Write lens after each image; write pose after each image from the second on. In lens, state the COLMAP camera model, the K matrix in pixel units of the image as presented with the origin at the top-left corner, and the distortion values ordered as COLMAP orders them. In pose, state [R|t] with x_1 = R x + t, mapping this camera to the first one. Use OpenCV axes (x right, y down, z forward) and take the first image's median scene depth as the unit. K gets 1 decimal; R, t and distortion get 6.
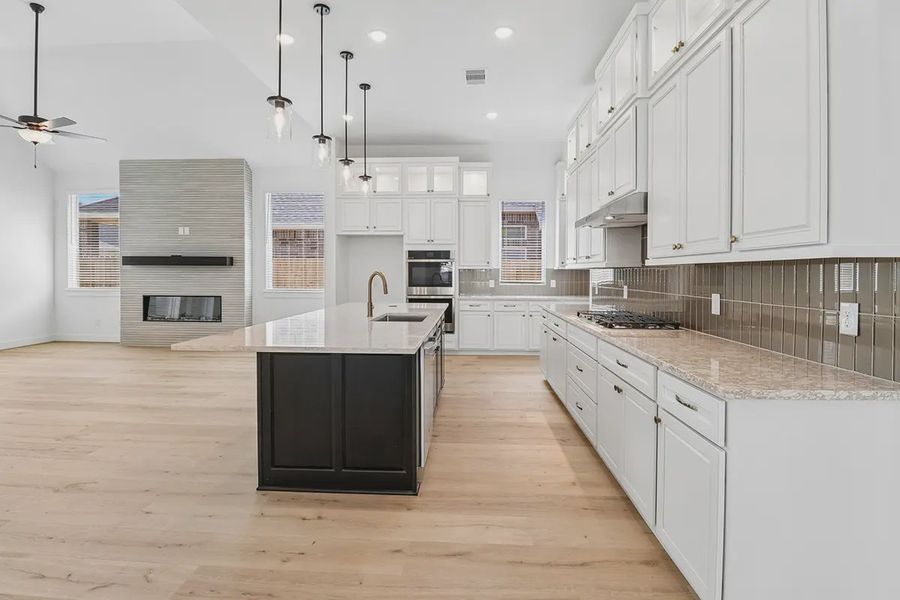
lens RADIAL K [[435.3, 0, 449.4], [0, 435.3, 284.5], [0, 0, 1]] dist [-0.008966, -0.001135]
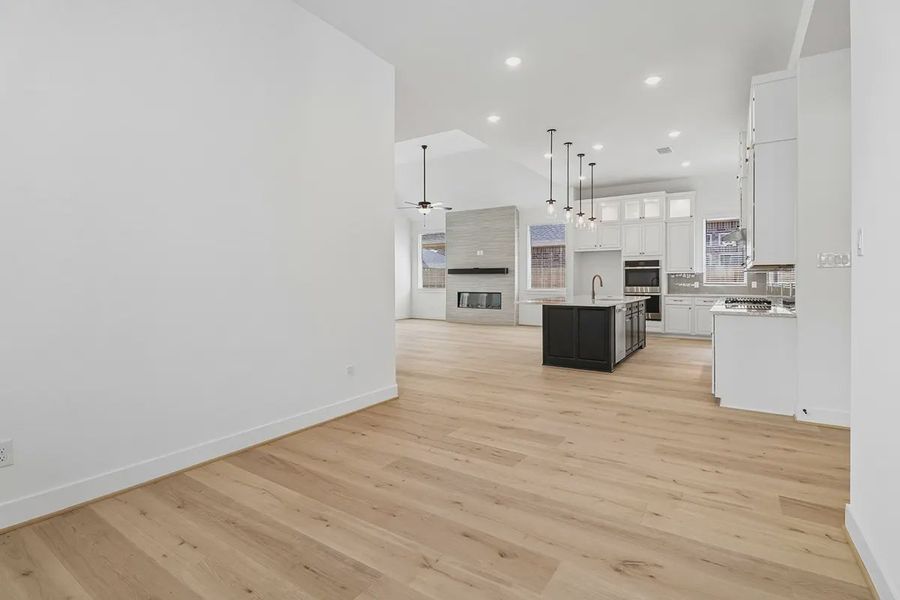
lens RADIAL K [[435.3, 0, 449.4], [0, 435.3, 284.5], [0, 0, 1]] dist [-0.008966, -0.001135]
pose [[0.864320, -0.002201, -0.502938, 0.117689], [-0.006487, 0.999858, -0.015524, 0.022993], [0.502901, 0.016681, 0.864183, -0.489463]]
